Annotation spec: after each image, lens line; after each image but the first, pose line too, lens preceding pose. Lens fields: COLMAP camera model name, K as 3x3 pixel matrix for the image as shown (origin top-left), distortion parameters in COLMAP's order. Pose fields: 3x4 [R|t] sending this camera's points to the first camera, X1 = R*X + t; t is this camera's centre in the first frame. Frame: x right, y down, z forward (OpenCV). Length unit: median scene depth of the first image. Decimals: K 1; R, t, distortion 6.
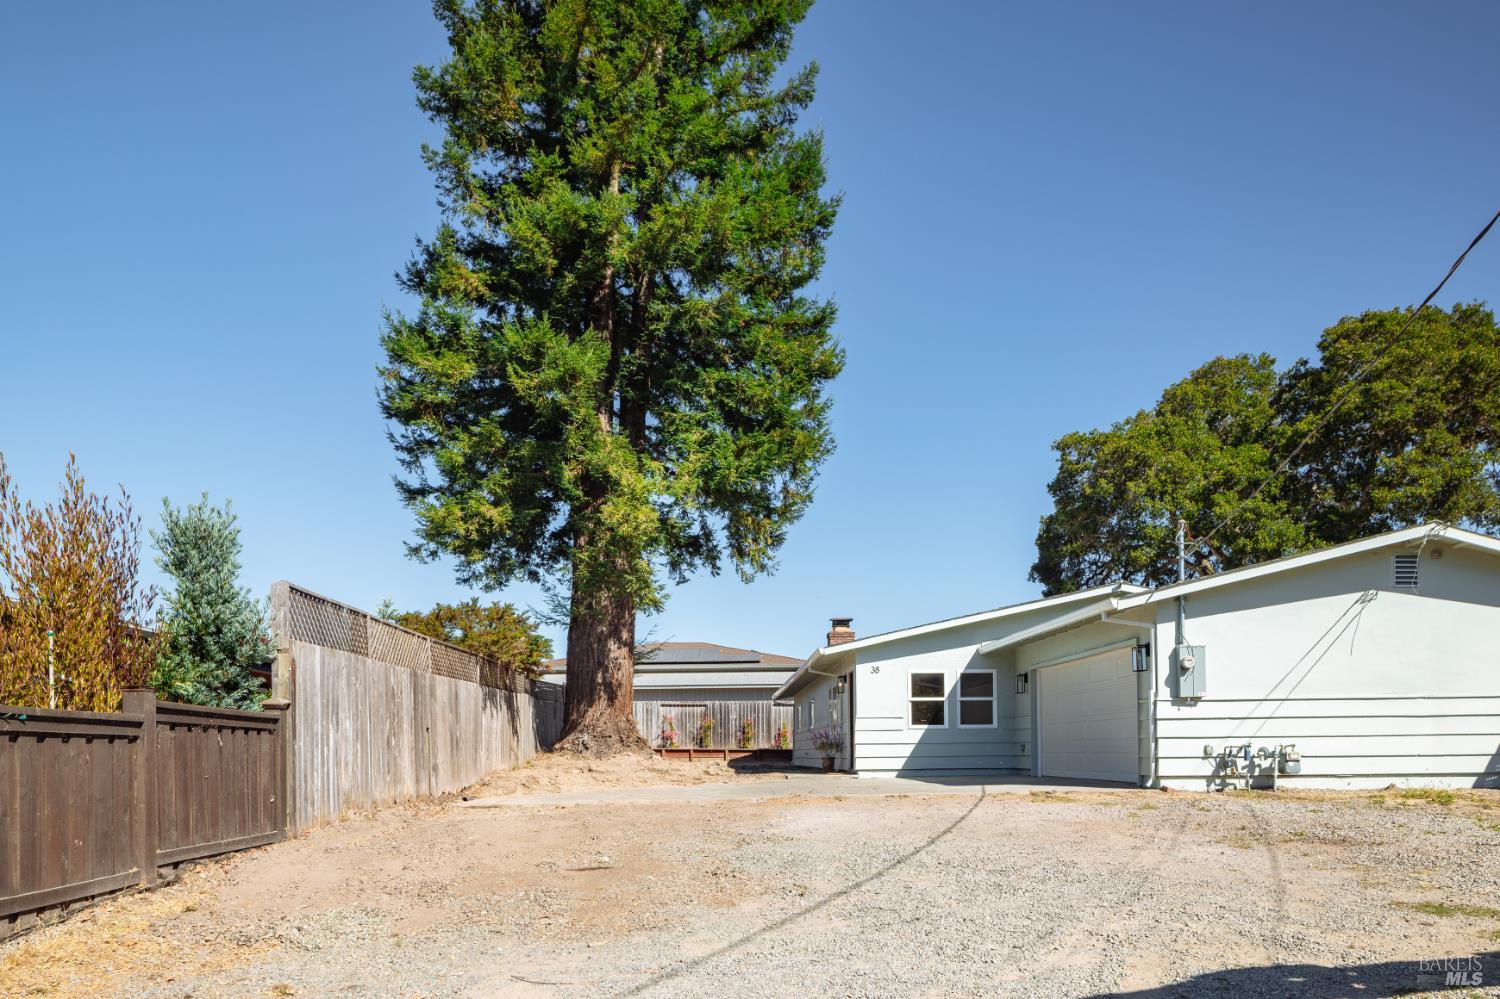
lens RADIAL K [[1100.2, 0, 750.0], [0, 1100.2, 499.5], [0, 0, 1]] dist [0.024835, -0.003221]
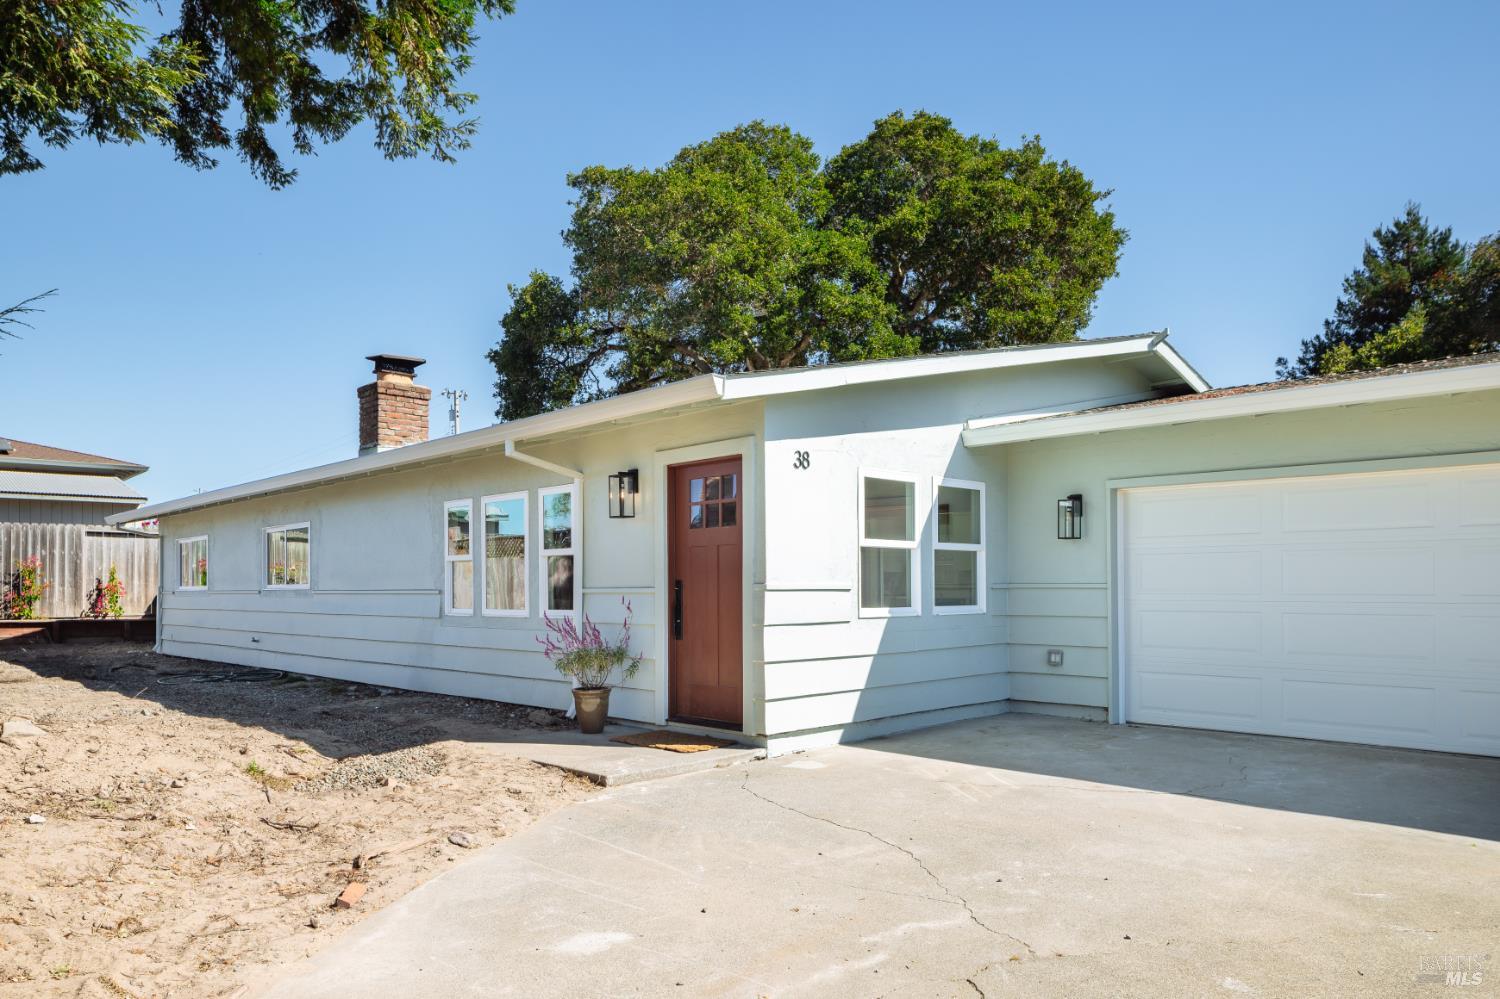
lens RADIAL K [[1100.2, 0, 750.0], [0, 1100.2, 499.5], [0, 0, 1]] dist [0.024835, -0.003221]
pose [[0.757886, 0.067974, 0.648837, -0.134538], [-0.158880, 0.983844, 0.082513, 0.140168], [-0.632745, -0.165622, 0.756441, 0.731029]]
